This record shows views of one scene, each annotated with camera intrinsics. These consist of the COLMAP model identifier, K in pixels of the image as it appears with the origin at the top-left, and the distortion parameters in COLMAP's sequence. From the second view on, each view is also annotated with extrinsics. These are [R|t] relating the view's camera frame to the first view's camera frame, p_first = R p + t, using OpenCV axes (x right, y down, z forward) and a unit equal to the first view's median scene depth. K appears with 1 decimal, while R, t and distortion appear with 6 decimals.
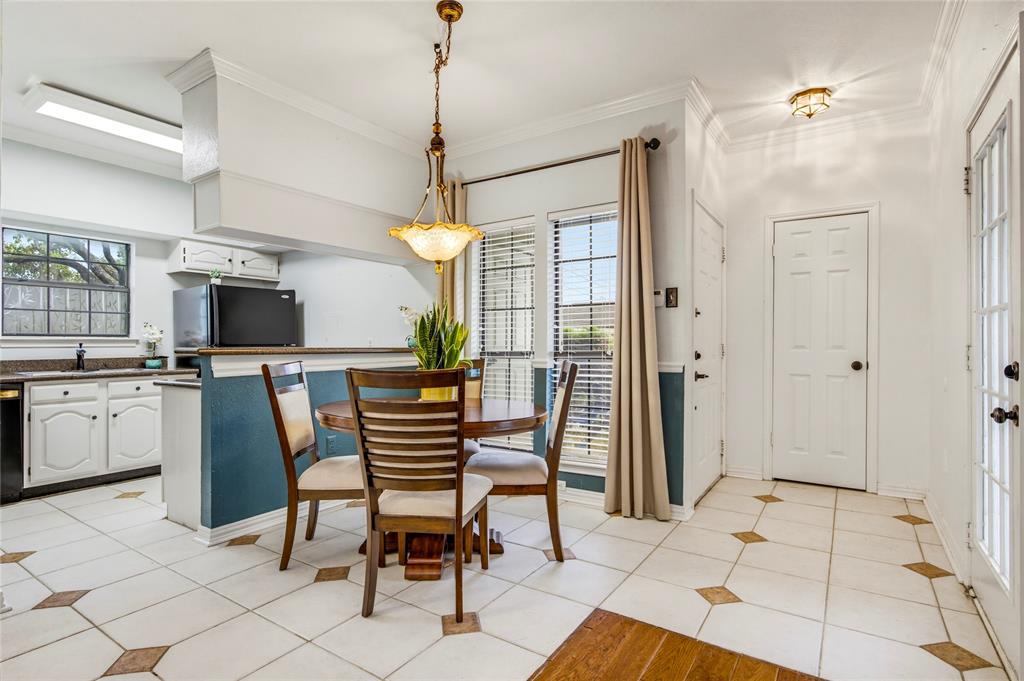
lens RADIAL K [[506.0, 0, 512.0], [0, 506.0, 340.5], [0, 0, 1]] dist [0.000463, -0.000235]
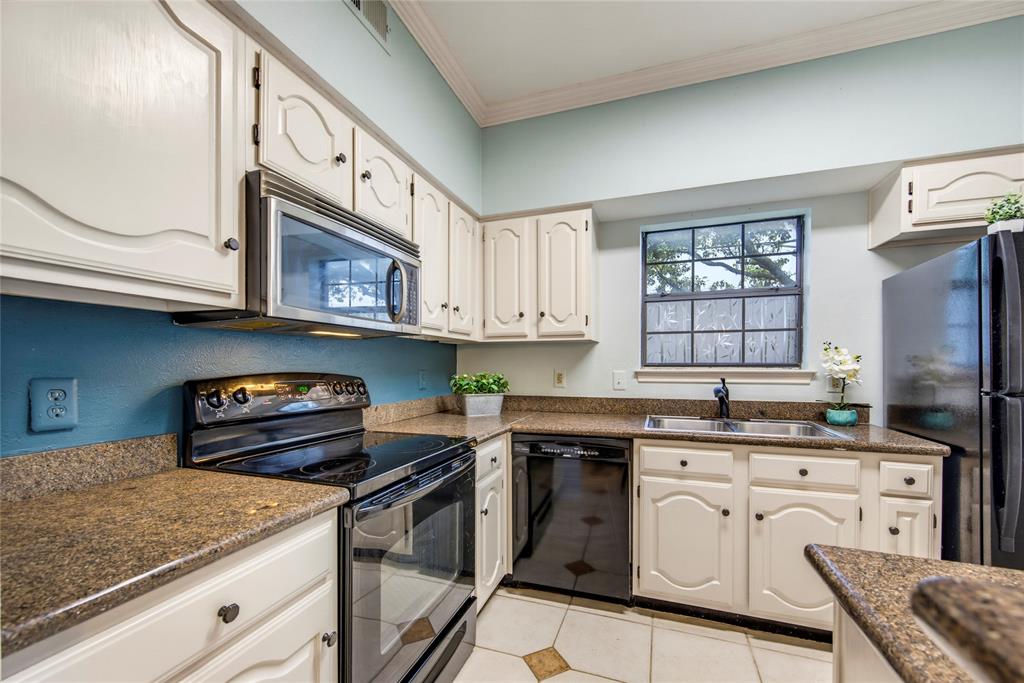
lens RADIAL K [[407.6, 0, 513.0], [0, 407.6, 370.5], [0, 0, 1]] dist [0.000209, -0.000024]
pose [[0.247814, 0.016613, -0.968665, -0.373656], [0.002817, 0.999836, 0.017868, -0.013465], [0.968803, -0.007156, 0.247727, 0.552848]]
